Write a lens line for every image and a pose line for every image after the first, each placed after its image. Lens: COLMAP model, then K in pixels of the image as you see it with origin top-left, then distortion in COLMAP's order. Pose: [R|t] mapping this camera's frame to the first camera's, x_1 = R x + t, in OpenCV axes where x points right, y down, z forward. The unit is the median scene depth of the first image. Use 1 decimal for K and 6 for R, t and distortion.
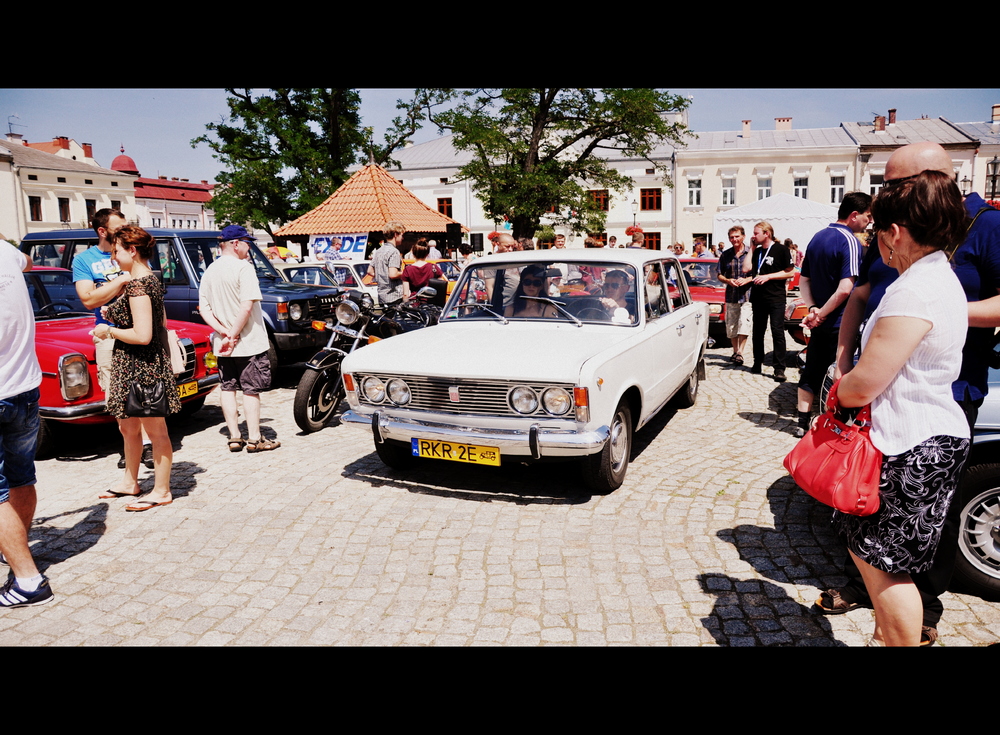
lens RADIAL K [[806.8, 0, 496.9], [0, 806.8, 387.3], [0, 0, 1]] dist [-0.140068, 0.124320]
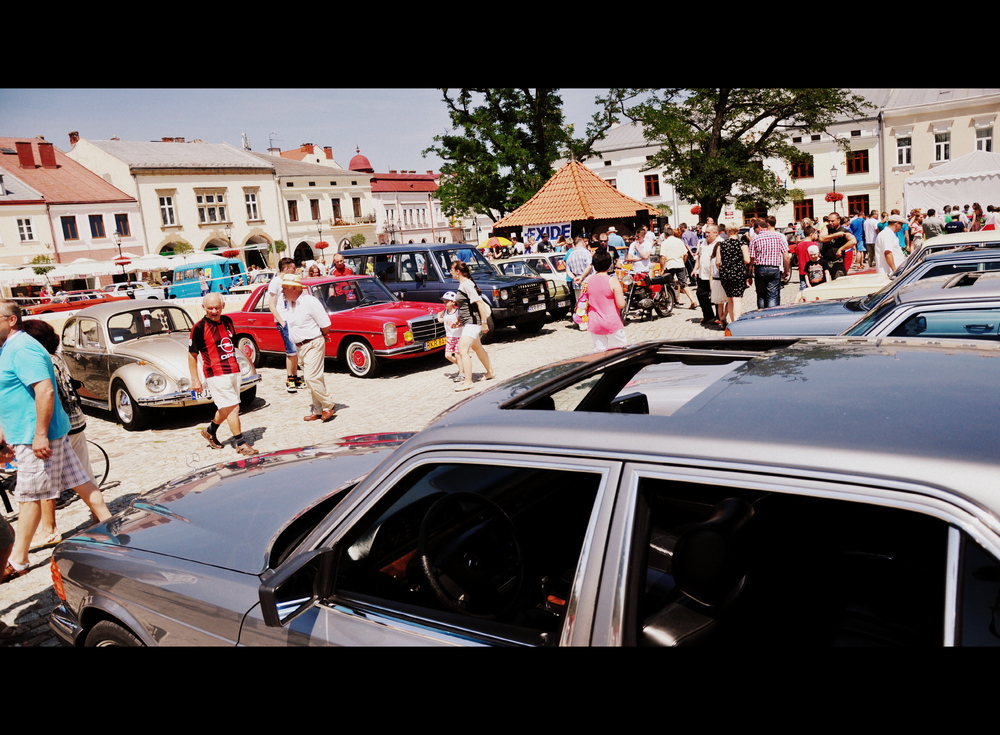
lens RADIAL K [[806.8, 0, 496.6], [0, 806.8, 404.5], [0, 0, 1]] dist [-0.140068, 0.124320]
pose [[0.961976, -0.008512, -0.273000, 0.052041], [0.023564, 0.998374, 0.051904, 0.012514], [0.272114, -0.056364, 0.960613, -0.171308]]
